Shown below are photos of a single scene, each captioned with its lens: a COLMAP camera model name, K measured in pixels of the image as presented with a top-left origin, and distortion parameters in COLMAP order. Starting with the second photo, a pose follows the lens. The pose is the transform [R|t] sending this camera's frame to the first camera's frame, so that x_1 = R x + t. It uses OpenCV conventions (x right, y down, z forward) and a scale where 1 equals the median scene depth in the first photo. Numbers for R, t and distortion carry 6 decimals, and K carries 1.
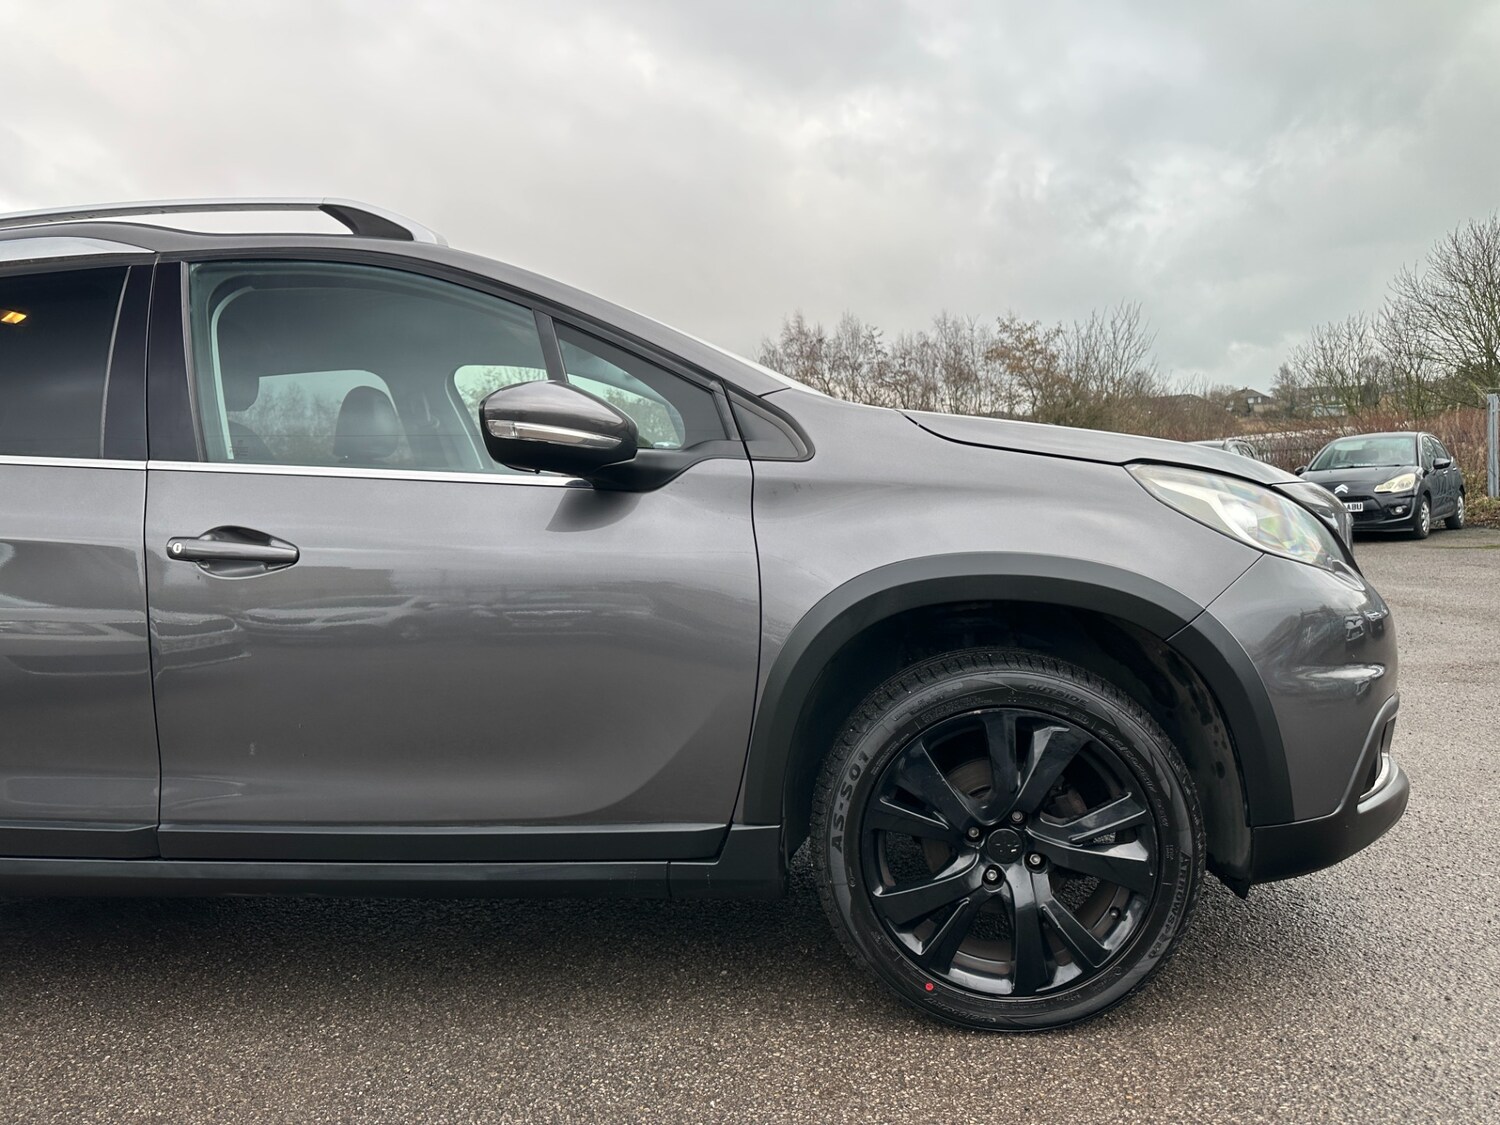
lens RADIAL K [[1077.6, 0, 755.2], [0, 1077.6, 556.6], [0, 0, 1]] dist [0.002097, -0.006275]
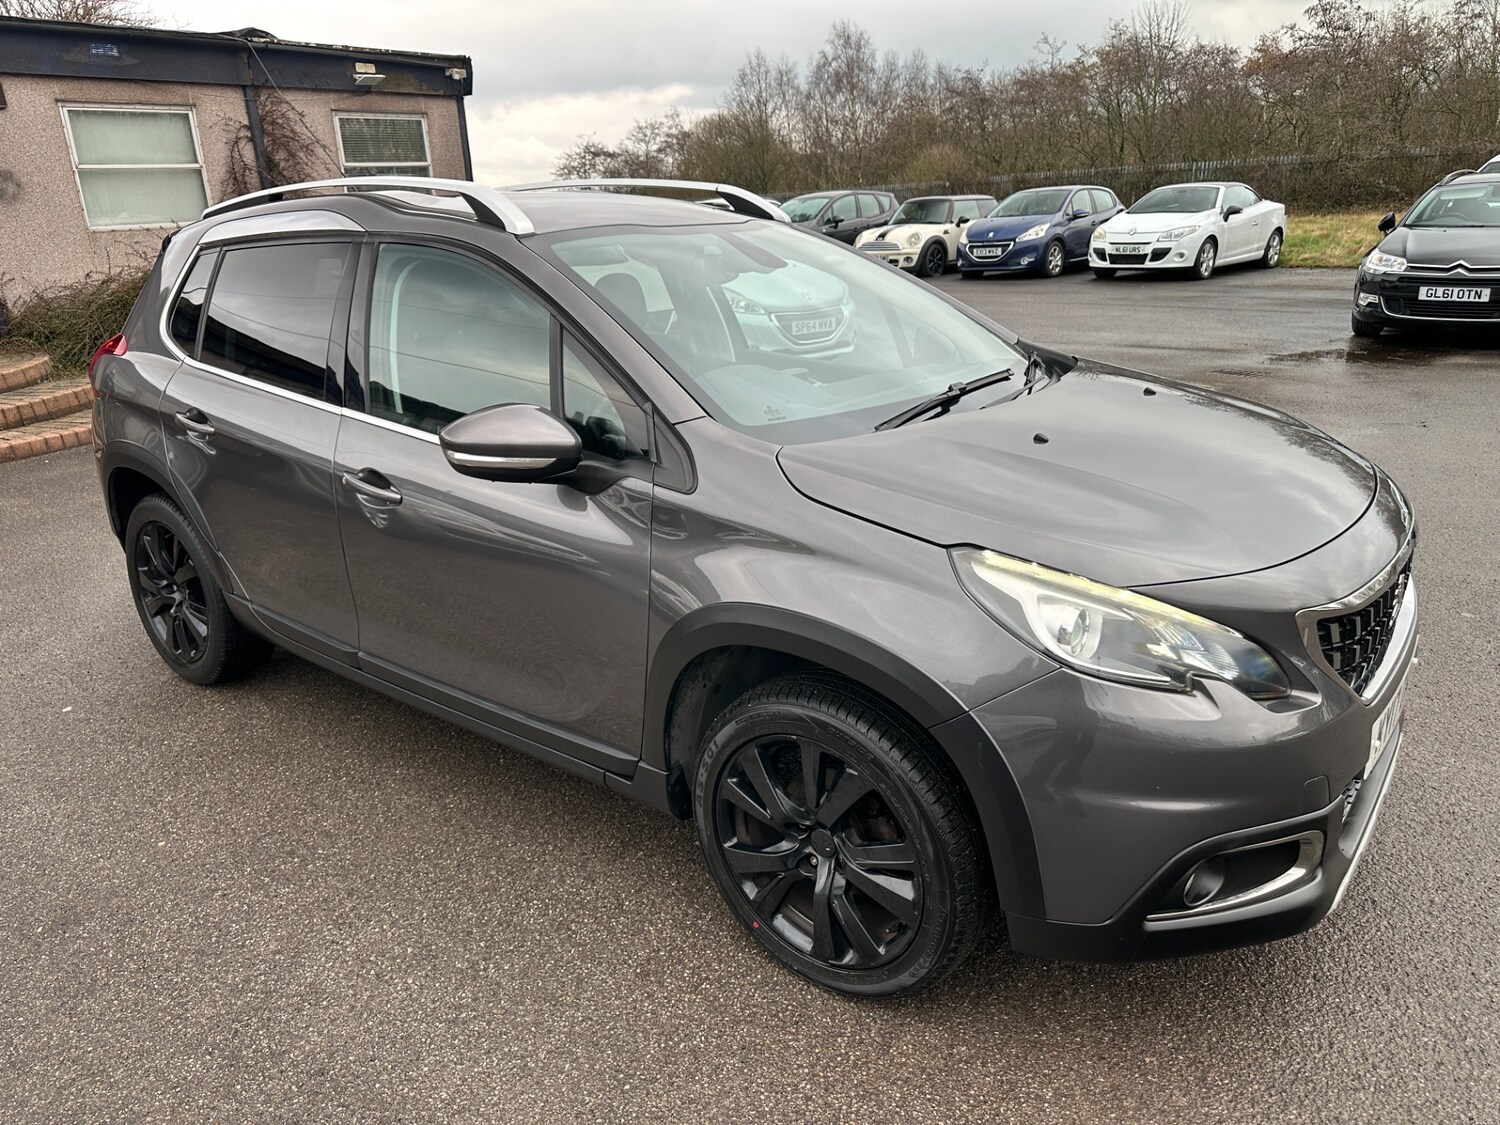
lens RADIAL K [[1054.1, 0, 750.0], [0, 1054.1, 562.5], [0, 0, 1]] dist [0.017072, 0.000854]
pose [[0.846350, 0.185235, -0.499380, 0.623357], [-0.026780, 0.951191, 0.307438, -0.337521], [0.531954, -0.246827, 0.810001, 0.103987]]
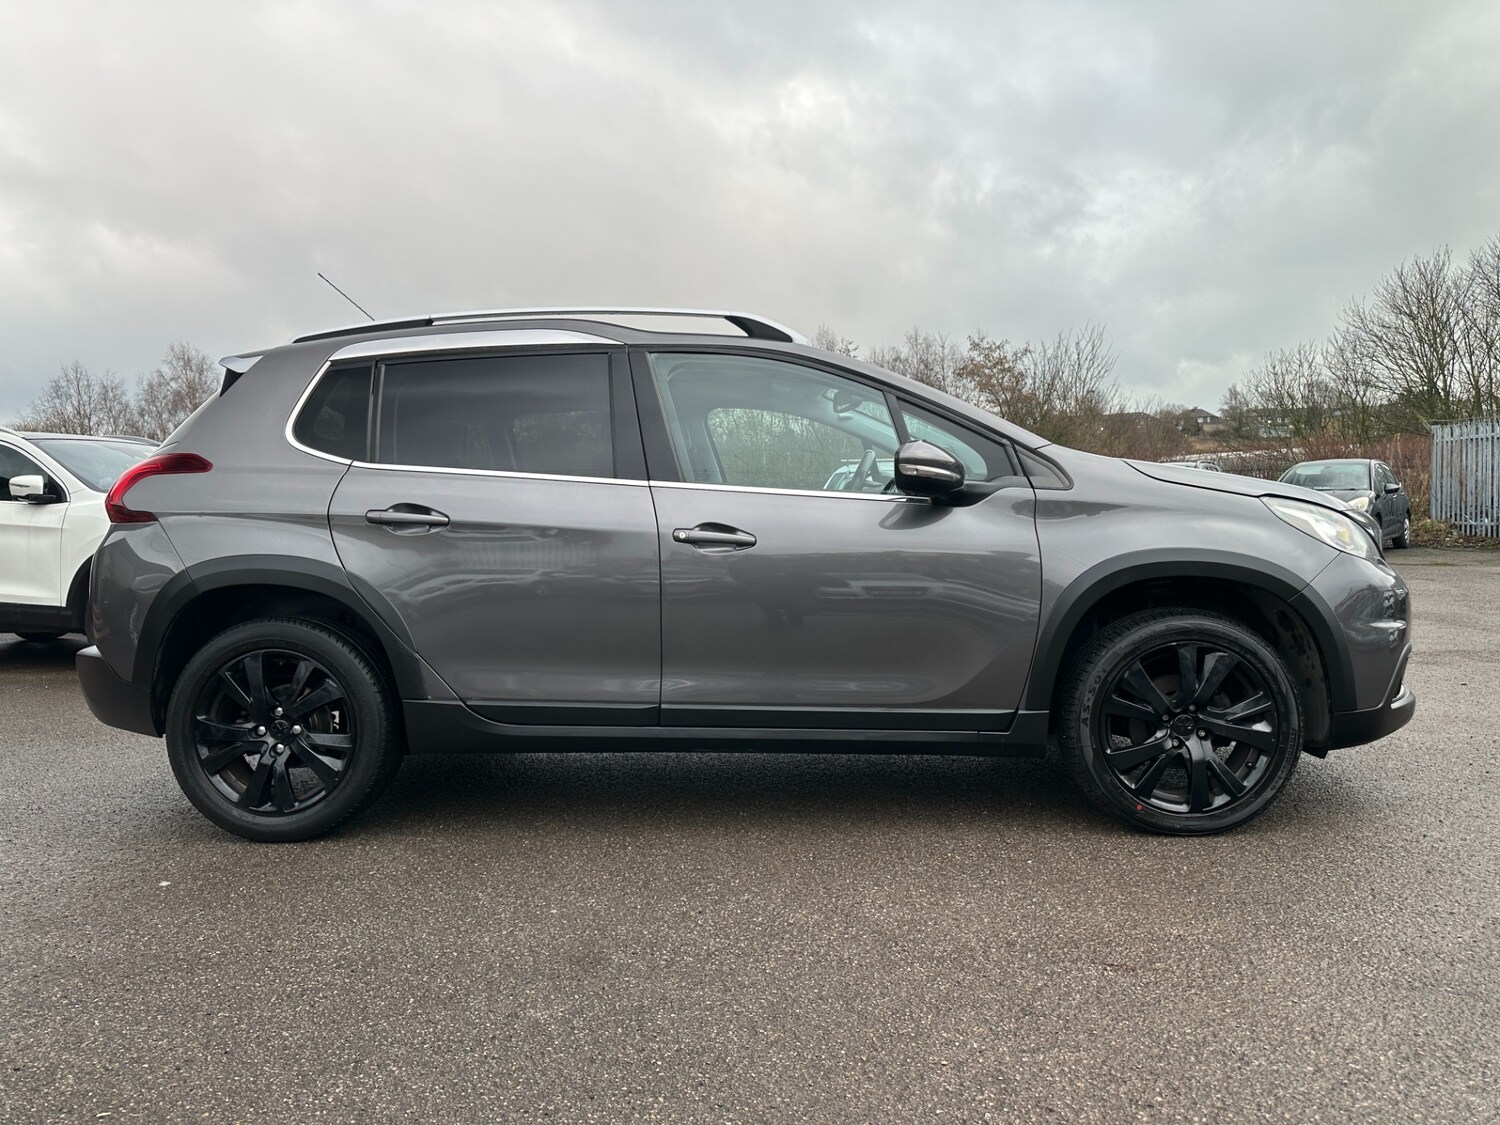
lens RADIAL K [[1070.6, 0, 750.0], [0, 1070.6, 562.5], [0, 0, 1]] dist [-0.004570, -0.000971]
pose [[0.999176, 0.020277, 0.035152, -0.461694], [-0.020259, 0.999794, -0.000861, 0.029722], [-0.035163, 0.000148, 0.999382, -0.578218]]
